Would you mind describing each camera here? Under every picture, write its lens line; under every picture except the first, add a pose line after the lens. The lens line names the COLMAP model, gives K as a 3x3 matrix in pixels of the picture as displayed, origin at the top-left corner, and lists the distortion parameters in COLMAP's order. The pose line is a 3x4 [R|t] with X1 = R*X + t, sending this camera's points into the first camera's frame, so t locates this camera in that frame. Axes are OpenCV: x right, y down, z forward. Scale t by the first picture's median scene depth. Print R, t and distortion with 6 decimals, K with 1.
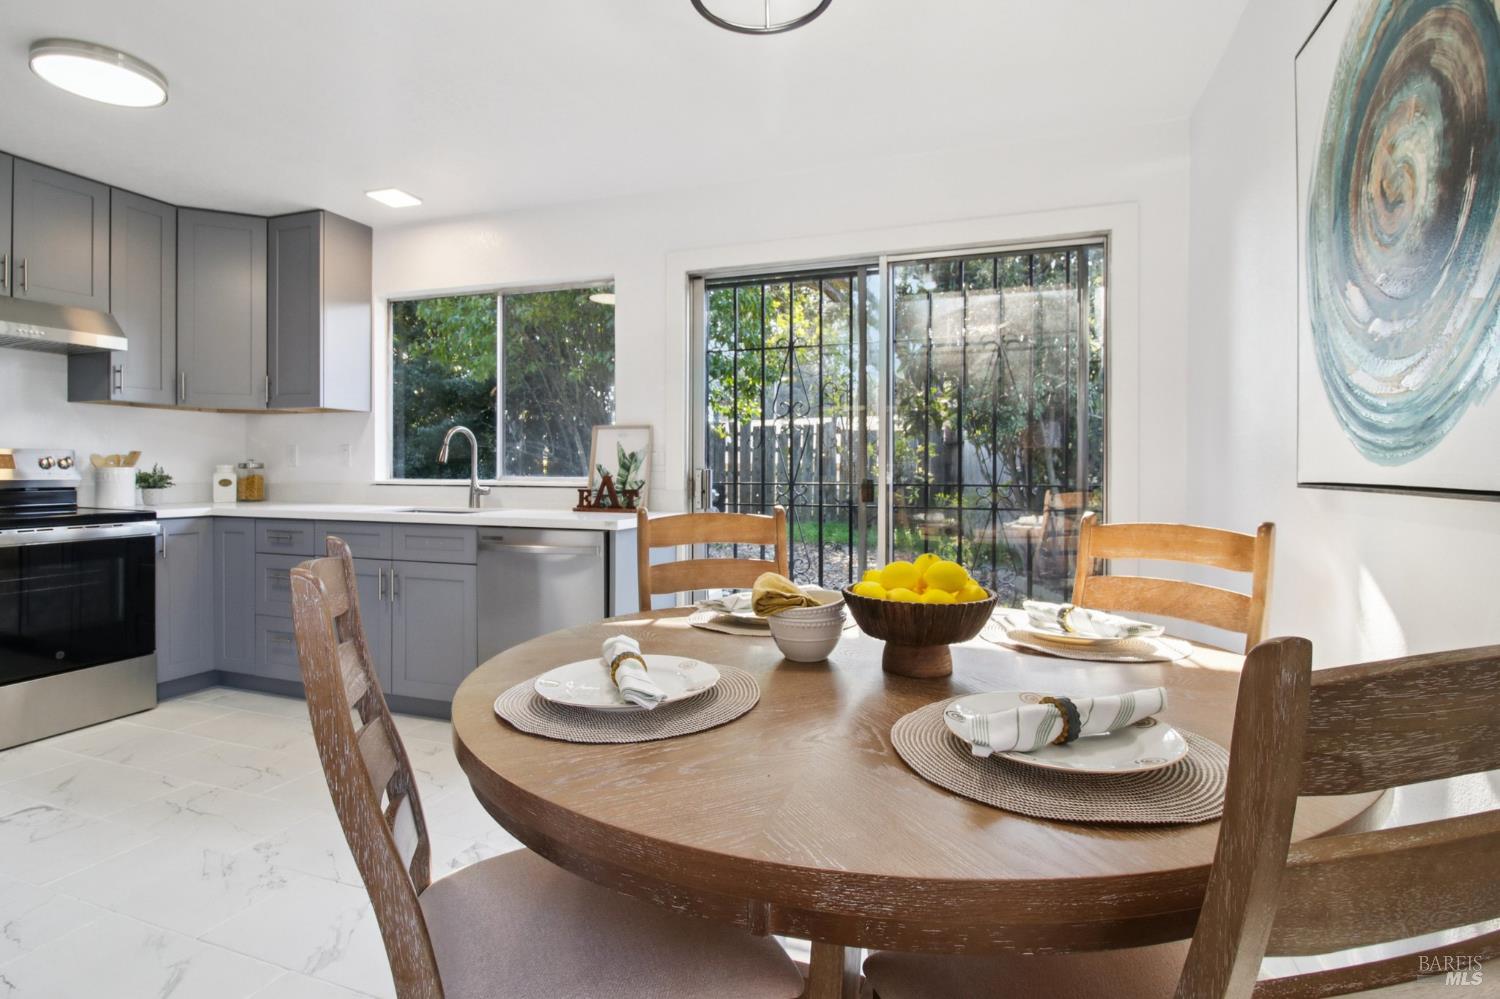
lens RADIAL K [[752.6, 0, 748.4], [0, 752.6, 473.4], [0, 0, 1]] dist [0.002924, -0.011232]
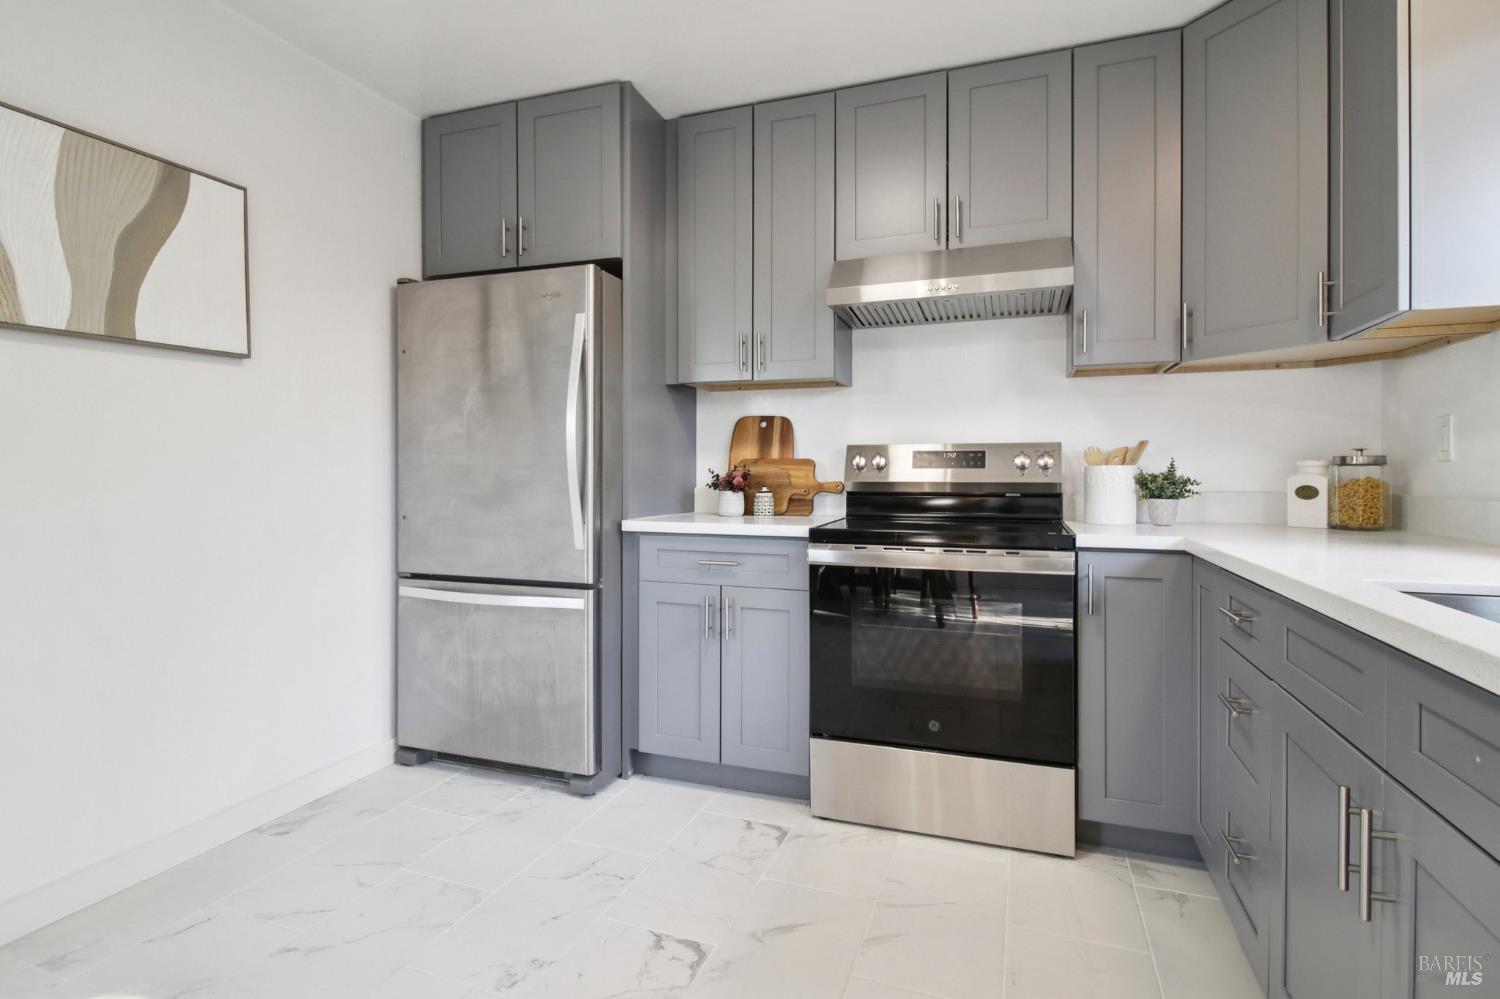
lens RADIAL K [[752.6, 0, 738.1], [0, 752.6, 472.9], [0, 0, 1]] dist [0.002924, -0.011232]
pose [[-0.008625, -0.003679, -0.999956, -0.164791], [-0.007091, 0.999968, -0.003618, 0.003463], [0.999938, 0.007059, -0.008650, 0.679149]]
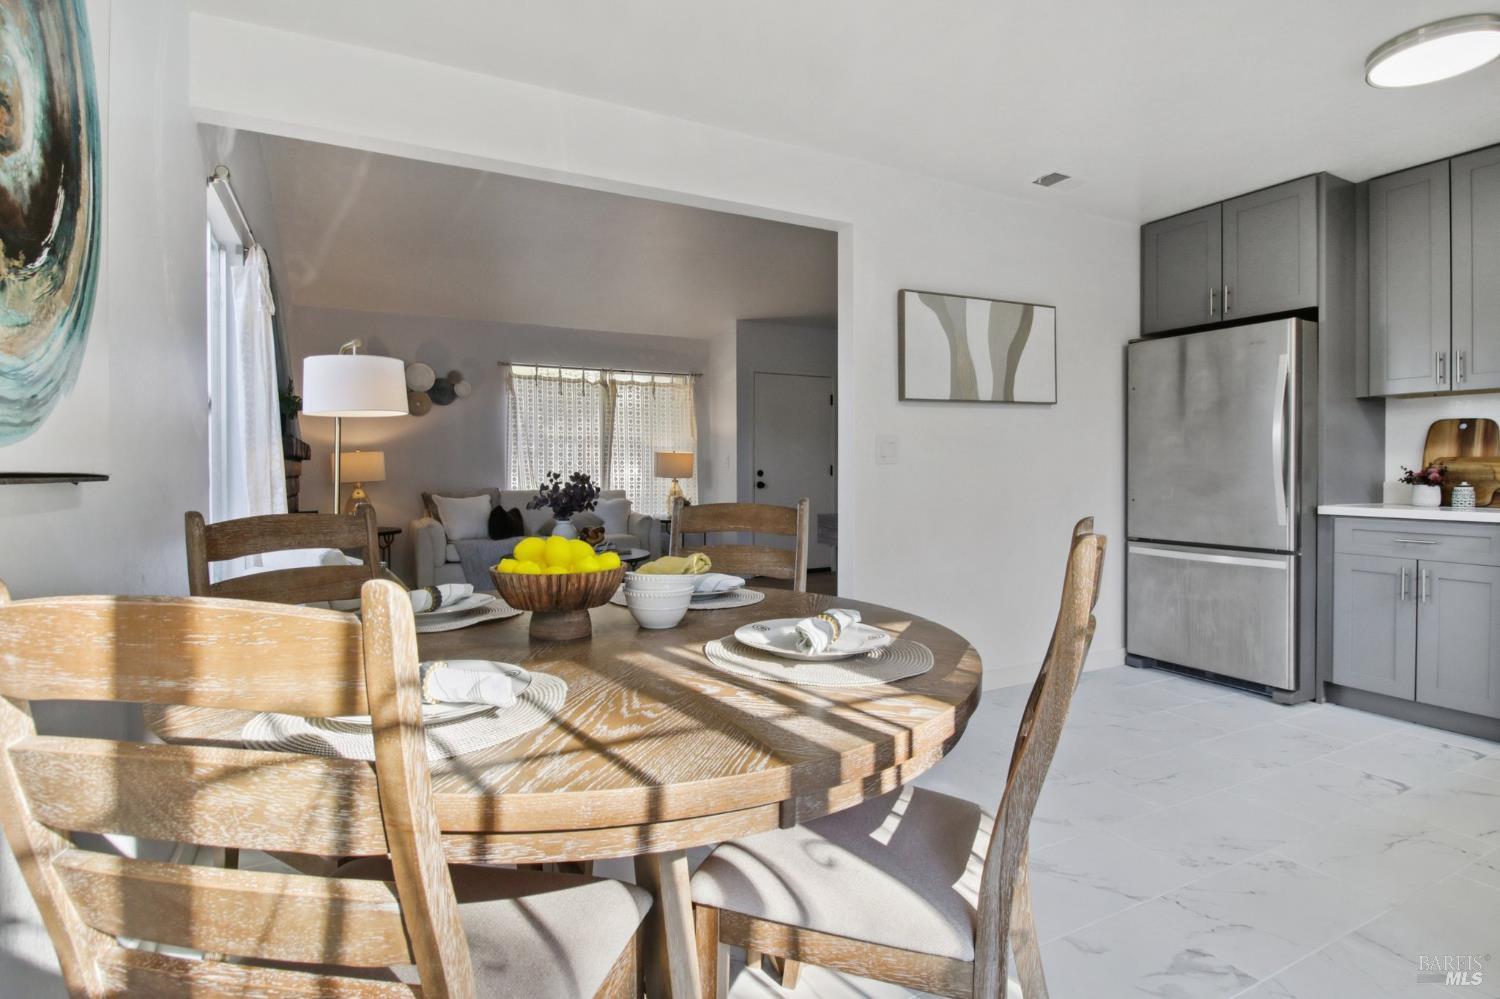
lens RADIAL K [[752.6, 0, 741.2], [0, 752.6, 475.9], [0, 0, 1]] dist [0.002924, -0.011232]
pose [[-0.674794, 0.004431, -0.737993, 0.296031], [-0.004556, 0.999938, 0.010170, 0.002871], [0.737992, 0.010225, -0.674732, 0.664392]]
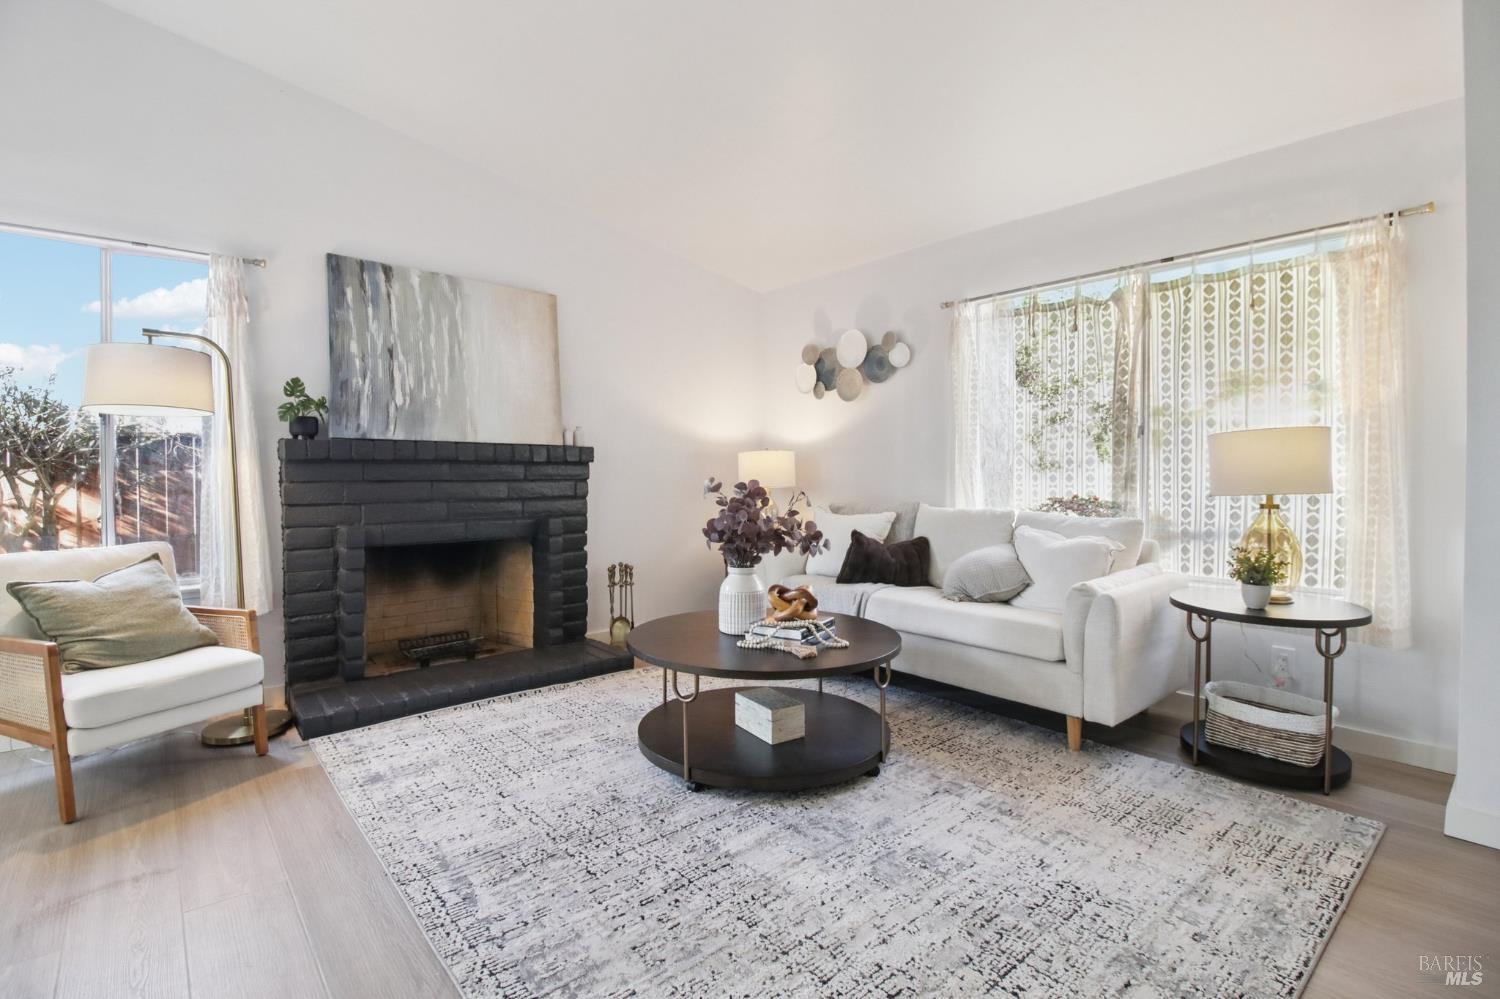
lens RADIAL K [[700.8, 0, 741.4], [0, 700.8, 483.2], [0, 0, 1]] dist [-0.008046, -0.001631]
pose [[-0.874725, -0.012021, 0.484470, -0.928001], [-0.001492, 0.999754, 0.022115, -0.000156], [-0.484617, 0.018622, -0.874528, 0.080371]]
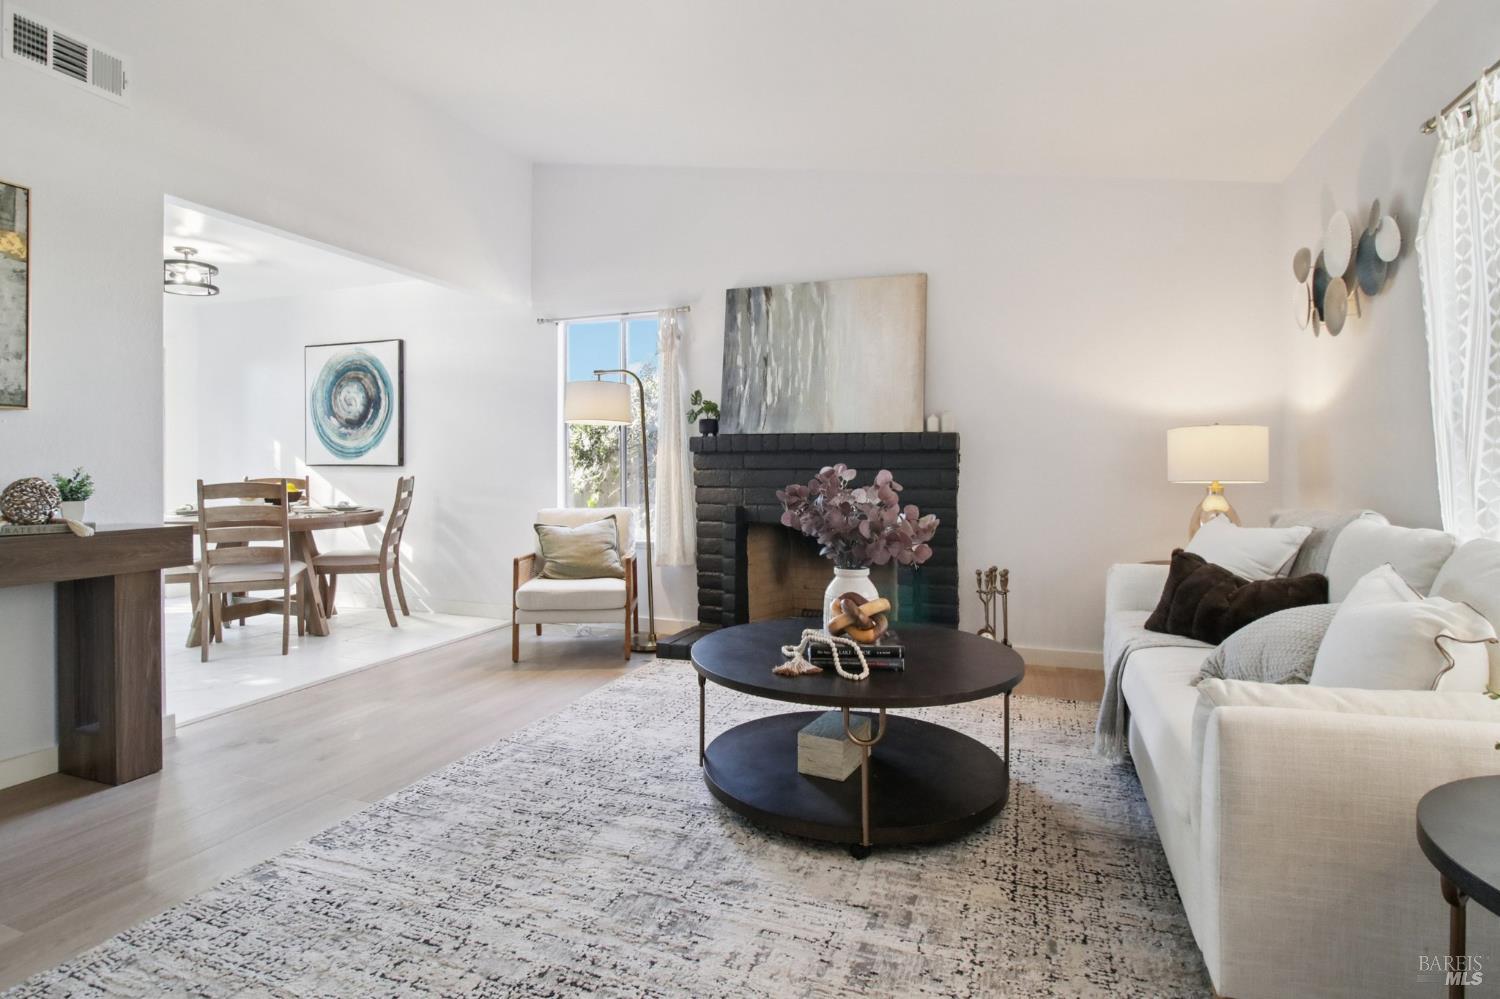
lens RADIAL K [[752.6, 0, 740.8], [0, 752.6, 471.4], [0, 0, 1]] dist [0.002924, -0.011232]
pose [[0.004980, -0.012278, 0.999912, -1.263031], [0.007335, 0.999898, 0.012242, 0.007654], [-0.999961, 0.007273, 0.005070, -0.487051]]
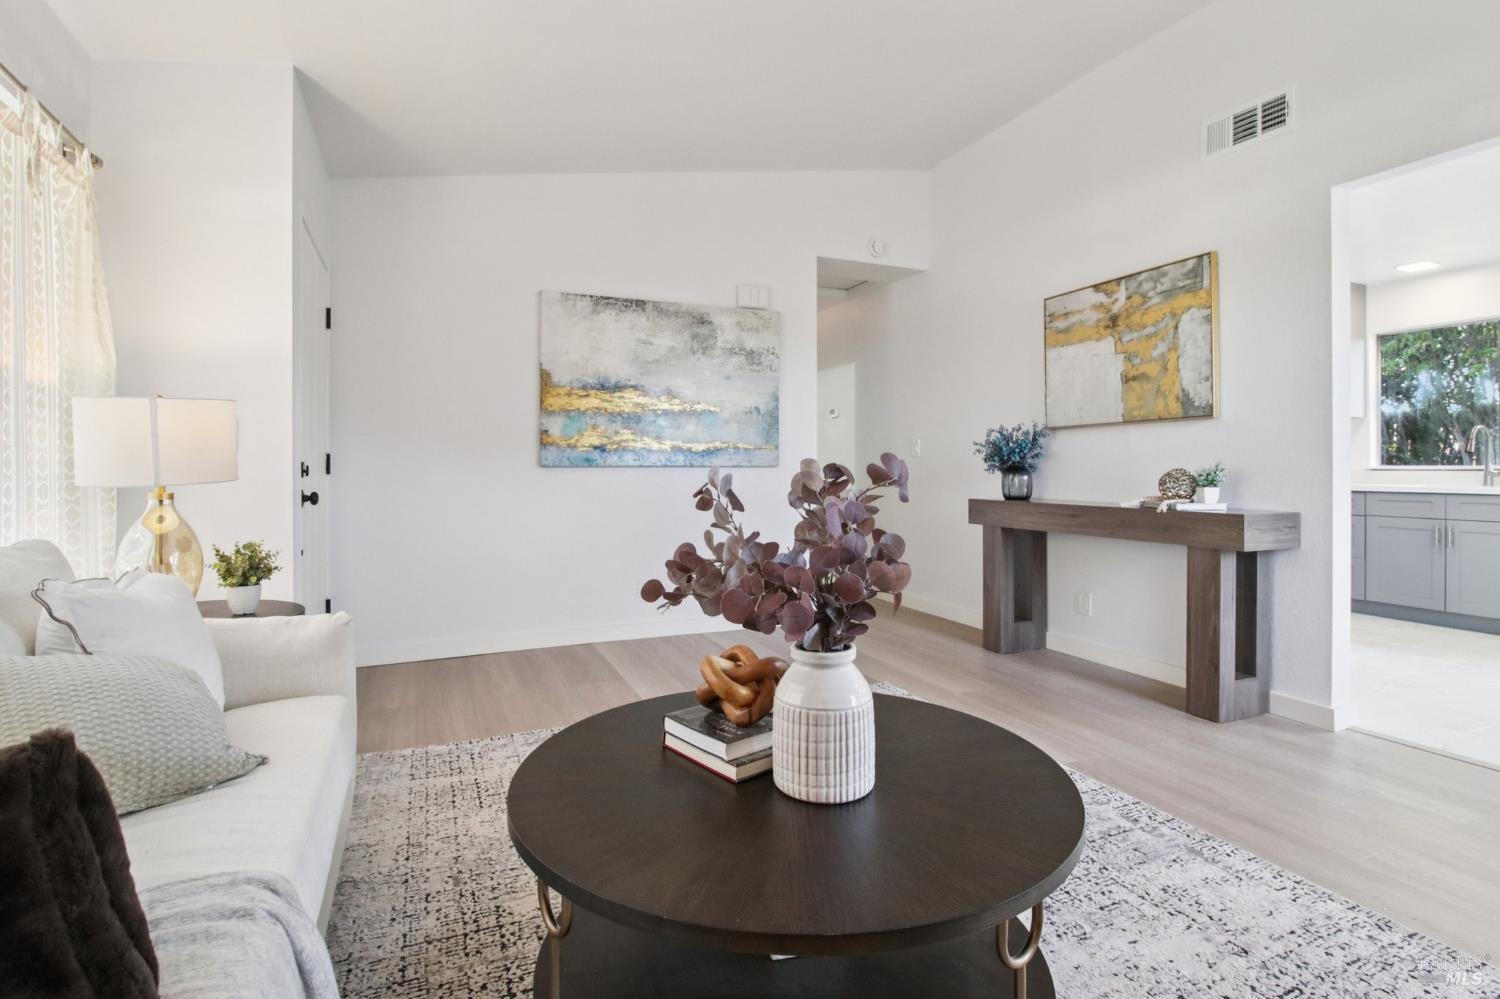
lens RADIAL K [[752.6, 0, 738.9], [0, 752.6, 471.5], [0, 0, 1]] dist [0.002924, -0.011232]
pose [[0.681940, -0.001486, -0.731407, -0.310921], [0.000866, 0.999999, -0.001225, 0.020571], [0.731408, 0.000202, 0.681941, -0.877792]]
